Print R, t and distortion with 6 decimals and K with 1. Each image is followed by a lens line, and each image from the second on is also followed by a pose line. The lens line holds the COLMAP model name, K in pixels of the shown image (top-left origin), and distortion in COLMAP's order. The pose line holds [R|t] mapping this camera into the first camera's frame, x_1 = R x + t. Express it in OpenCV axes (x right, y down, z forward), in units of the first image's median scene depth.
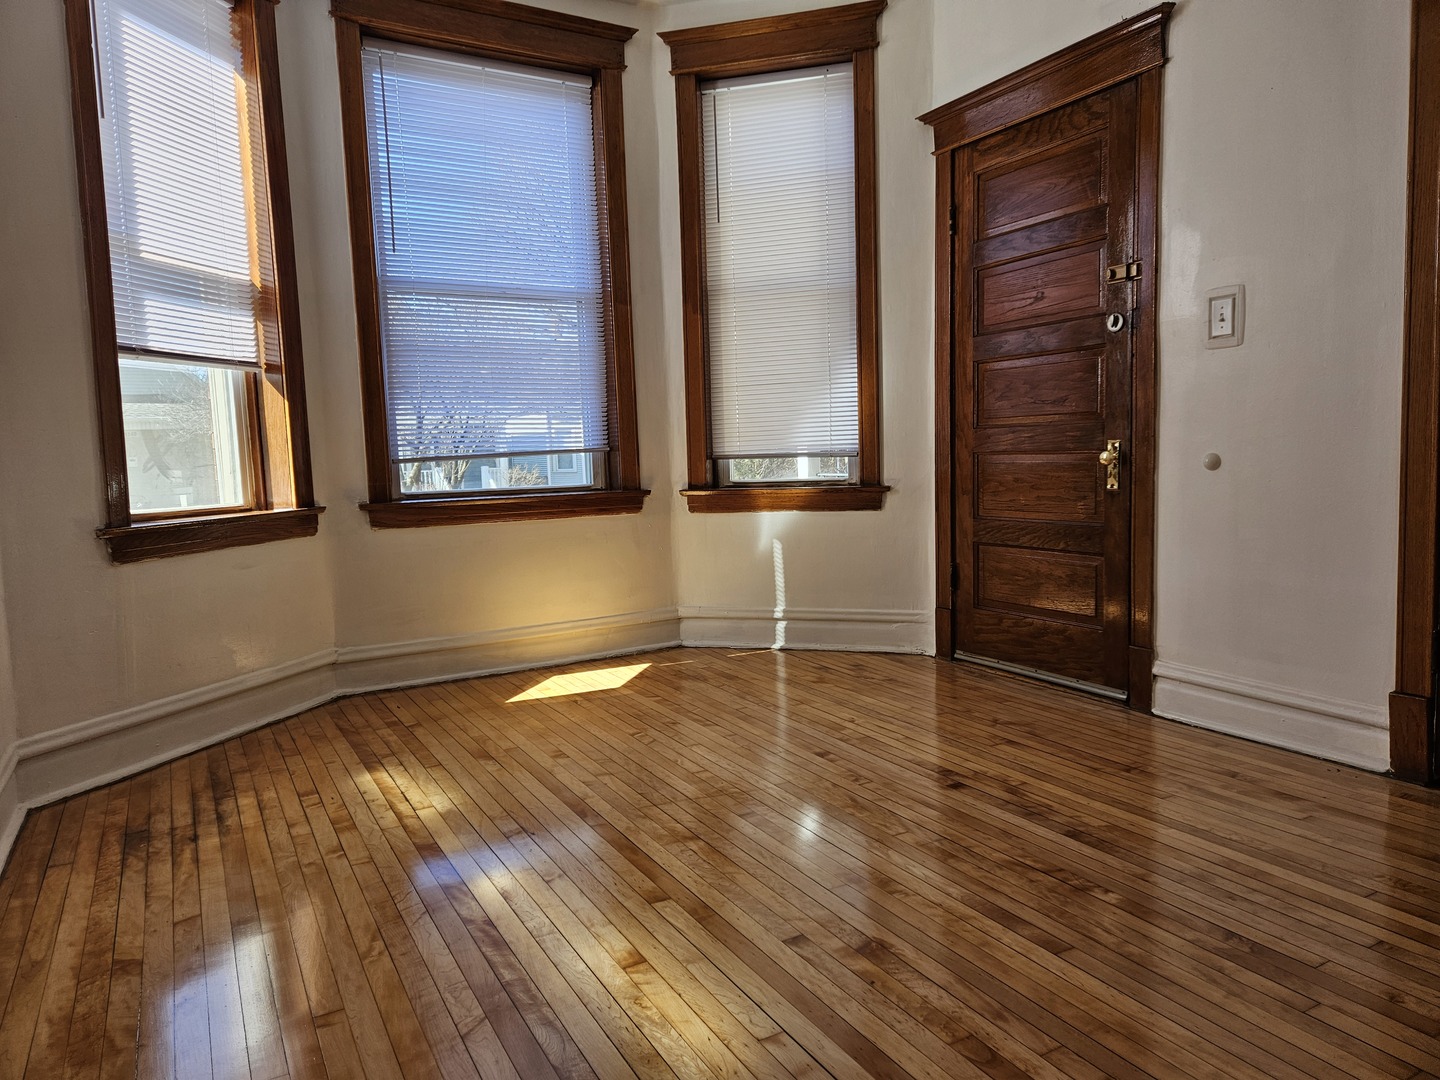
lens RADIAL K [[958.3, 0, 721.8], [0, 958.3, 527.5], [0, 0, 1]] dist [0.065865, -0.034153]
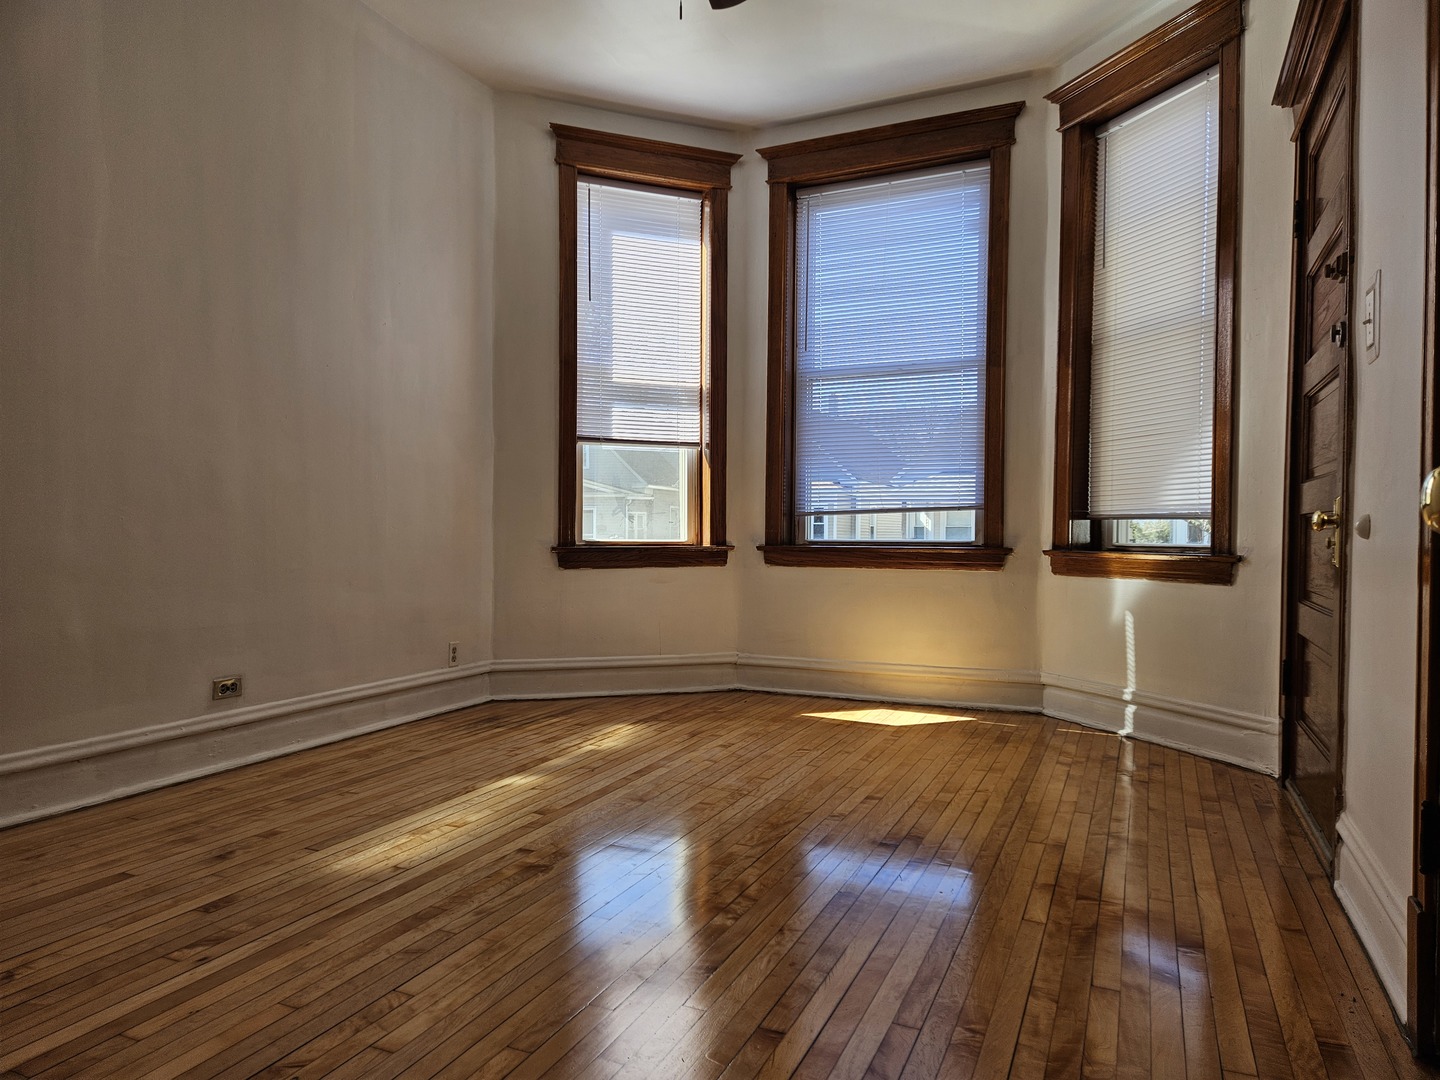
lens RADIAL K [[958.3, 0, 717.5], [0, 958.3, 546.1], [0, 0, 1]] dist [0.065865, -0.034153]
pose [[0.591129, 0.043609, -0.805397, 0.575280], [-0.088420, 0.996023, -0.010965, -0.003904], [0.801716, 0.077695, 0.592634, 0.167460]]
